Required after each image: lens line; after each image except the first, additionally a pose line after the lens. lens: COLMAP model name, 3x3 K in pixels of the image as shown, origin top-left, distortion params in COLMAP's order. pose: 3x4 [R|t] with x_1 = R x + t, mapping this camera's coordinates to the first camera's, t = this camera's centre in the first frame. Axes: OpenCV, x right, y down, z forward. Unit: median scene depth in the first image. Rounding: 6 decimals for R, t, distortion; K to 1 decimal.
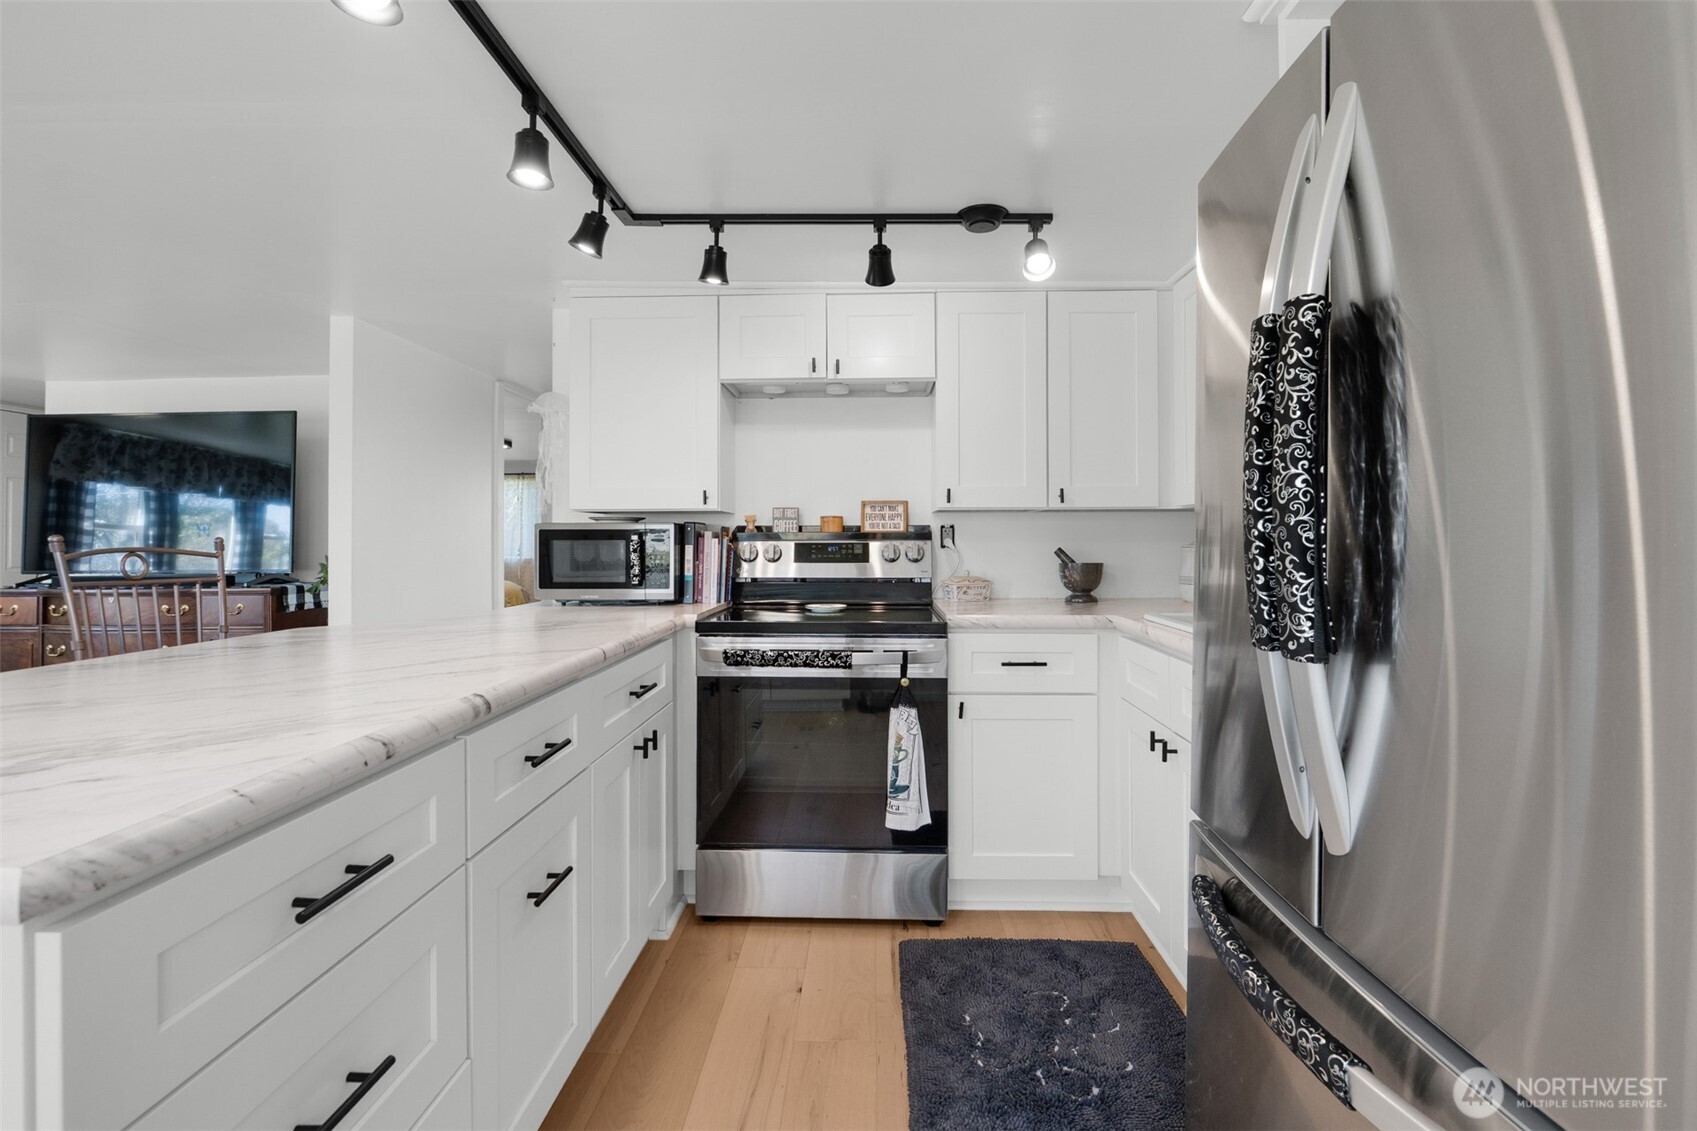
lens RADIAL K [[733.7, 0, 855.3], [0, 733.7, 535.2], [0, 0, 1]] dist [-0.005137, 0.000191]
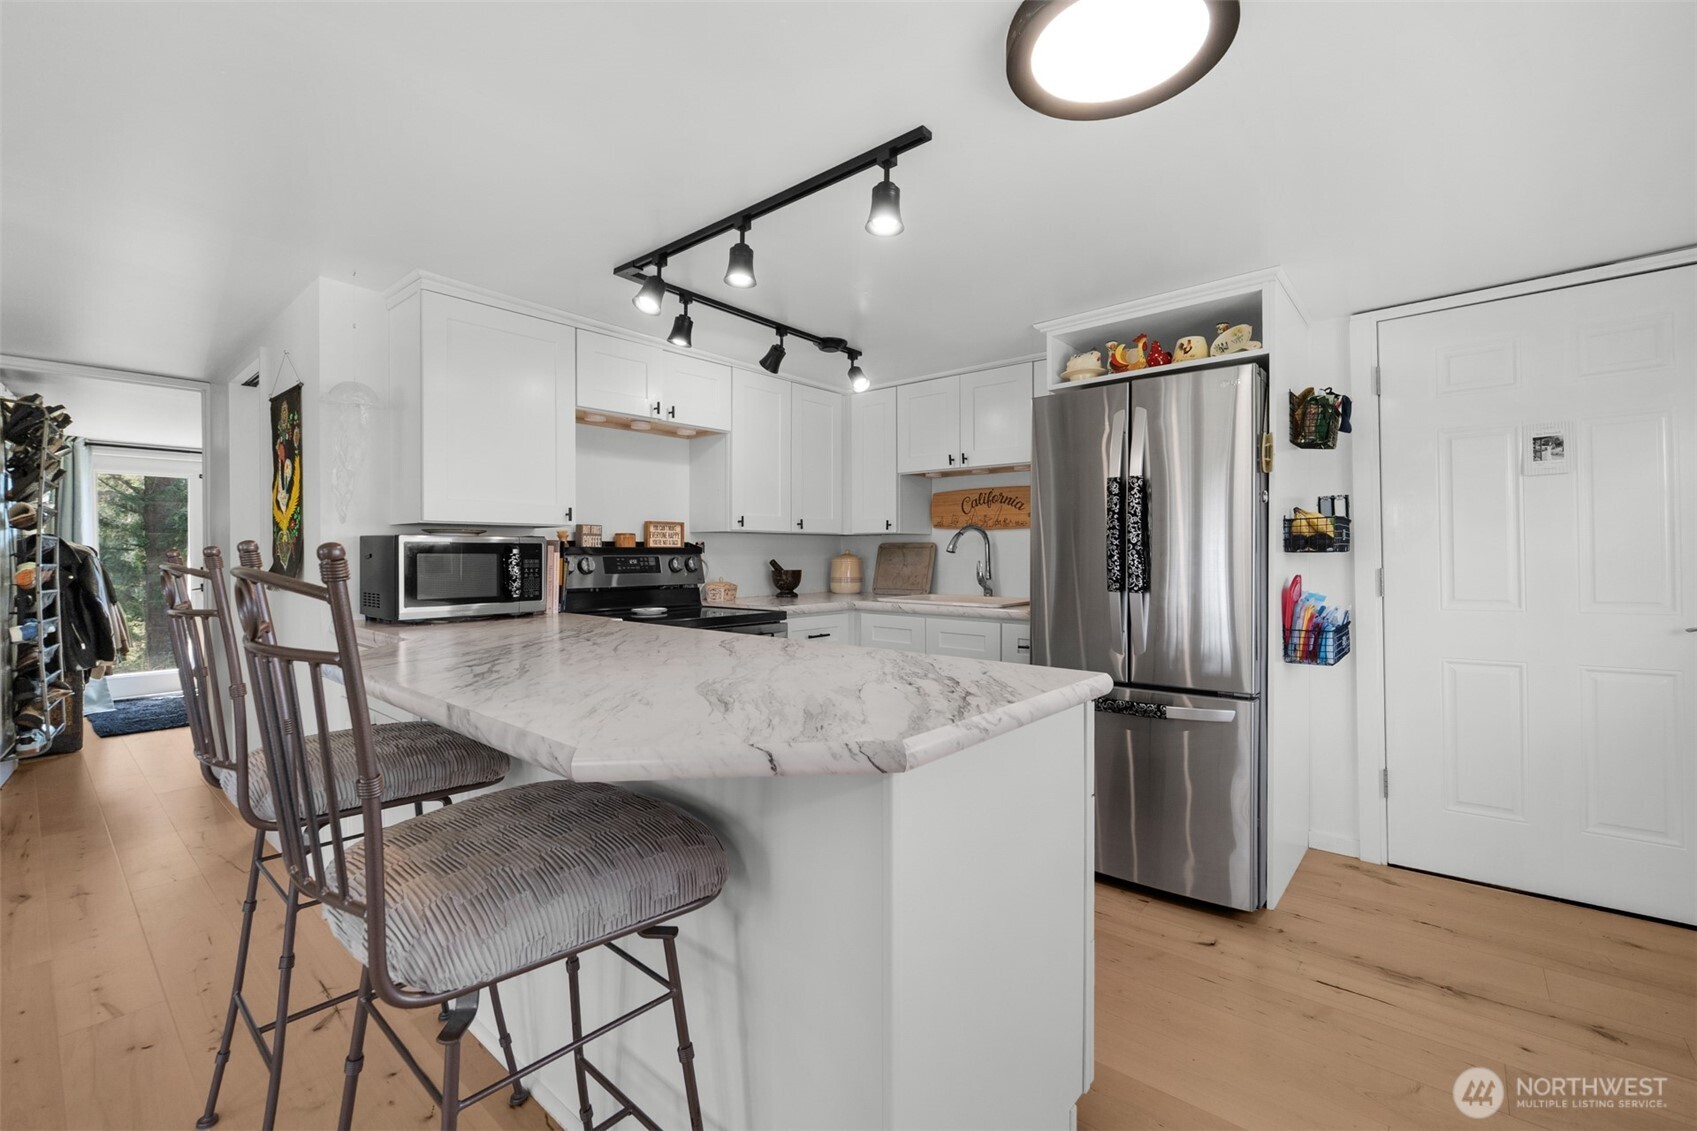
lens RADIAL K [[733.7, 0, 857.8], [0, 733.7, 559.5], [0, 0, 1]] dist [-0.005137, 0.000191]
pose [[0.614210, -0.006890, 0.789113, -0.762072], [-0.004062, 0.999921, 0.011892, -0.000371], [-0.789132, -0.010510, 0.614134, 0.006628]]
